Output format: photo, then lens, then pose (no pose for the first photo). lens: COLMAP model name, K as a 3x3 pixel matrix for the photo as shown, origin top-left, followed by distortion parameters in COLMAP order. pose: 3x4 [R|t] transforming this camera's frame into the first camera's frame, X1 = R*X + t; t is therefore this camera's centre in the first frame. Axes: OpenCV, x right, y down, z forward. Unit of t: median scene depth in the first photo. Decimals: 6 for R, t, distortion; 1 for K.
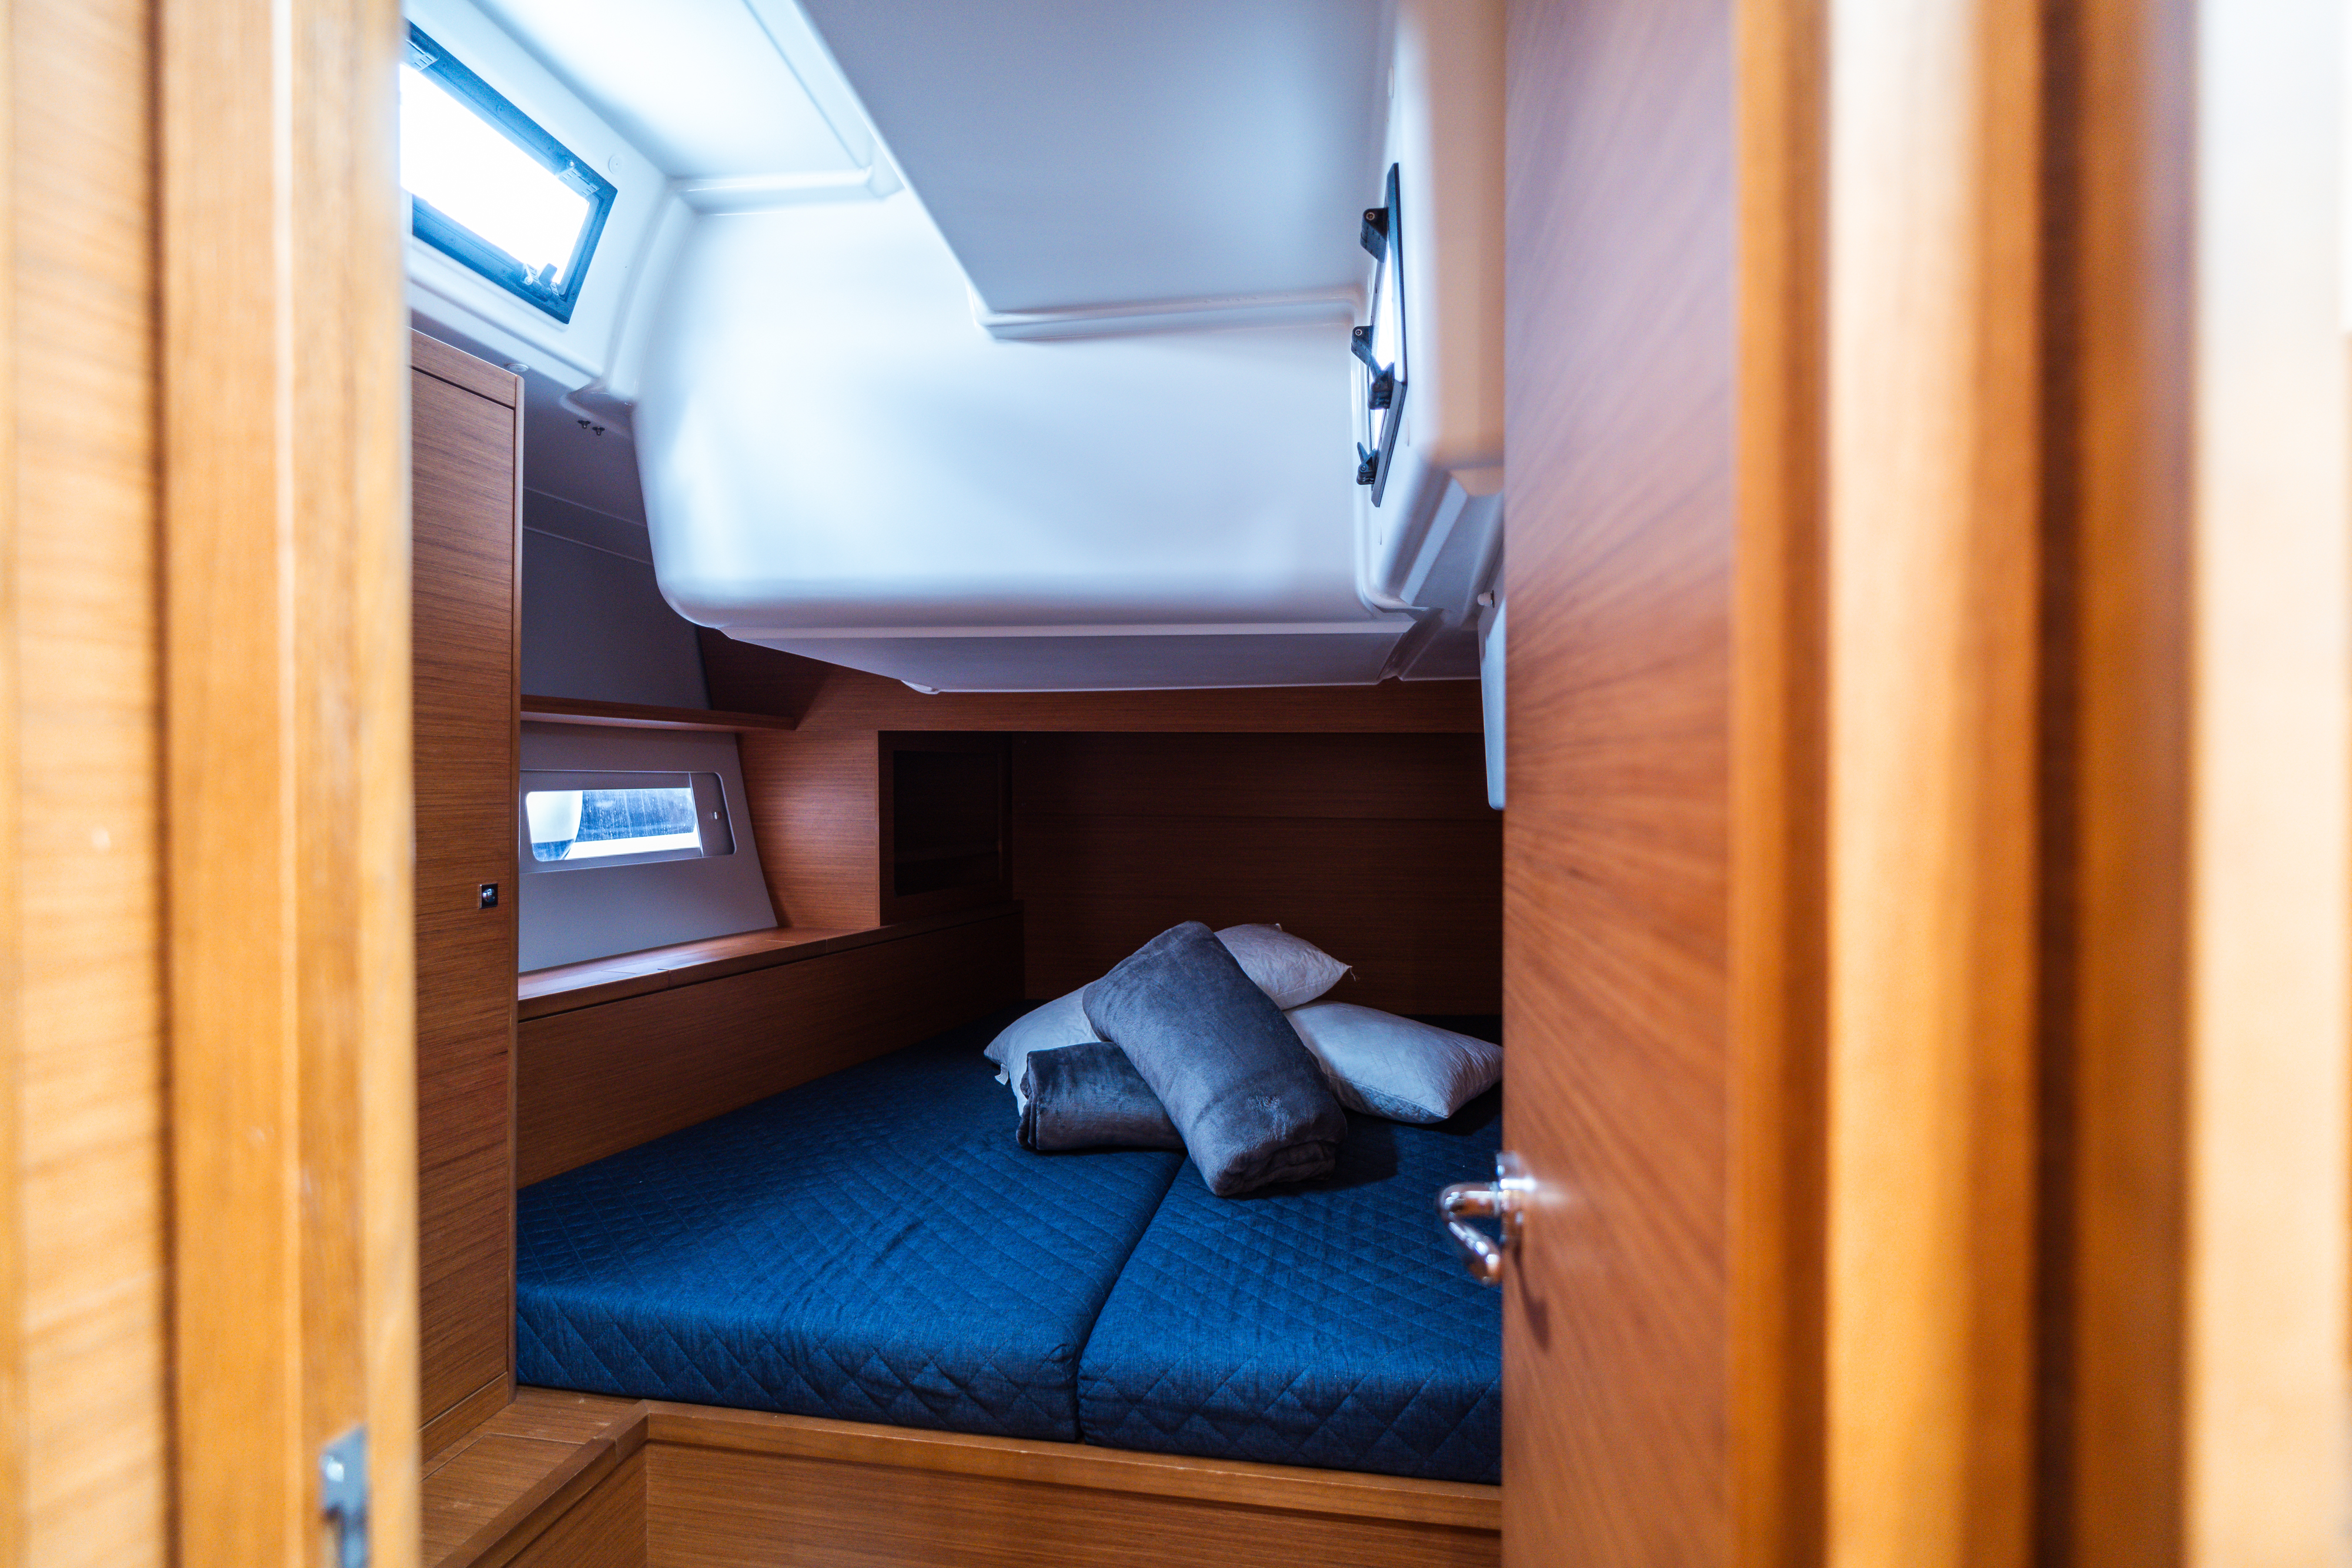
lens RADIAL K [[1228.3, 0, 1175.3], [0, 1228.3, 787.6], [0, 0, 1]] dist [-0.000932, 0.000171]
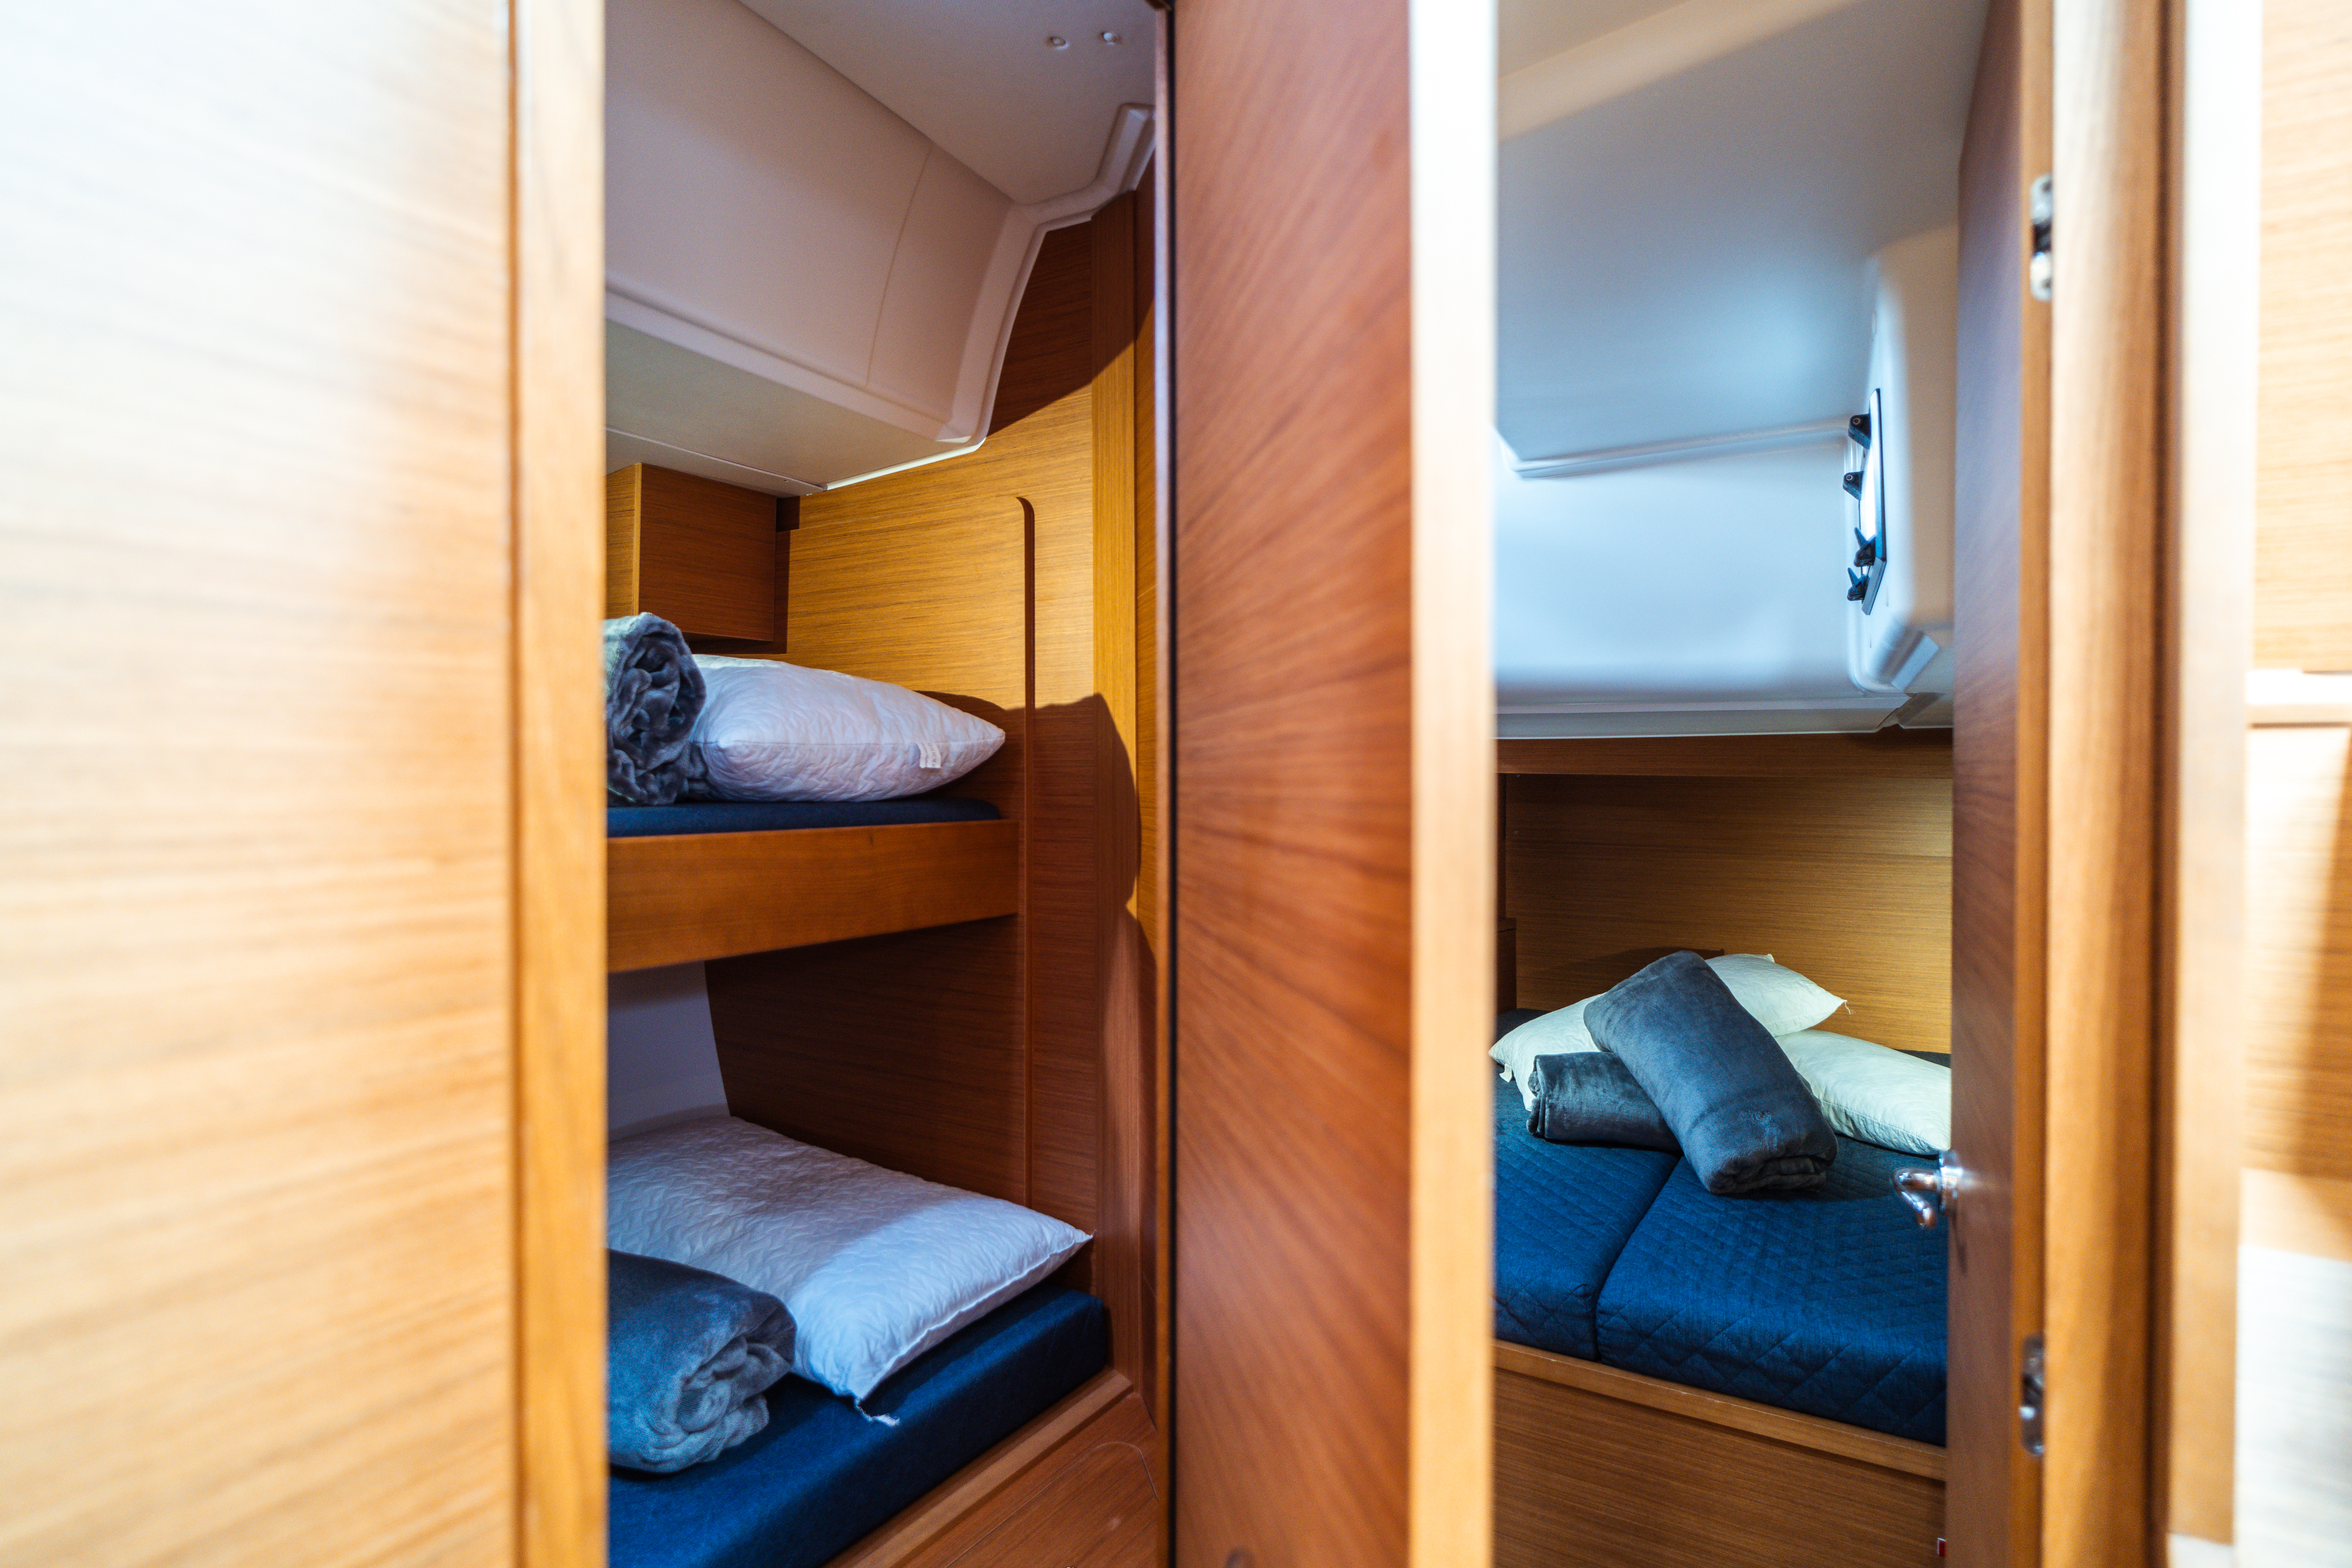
lens RADIAL K [[1228.3, 0, 1178.9], [0, 1228.3, 788.4], [0, 0, 1]] dist [-0.000932, 0.000171]
pose [[0.934393, 0.006483, -0.356185, -0.029423], [-0.005879, 0.999979, 0.002778, -0.058484], [0.356195, -0.000502, 0.934411, -0.309401]]
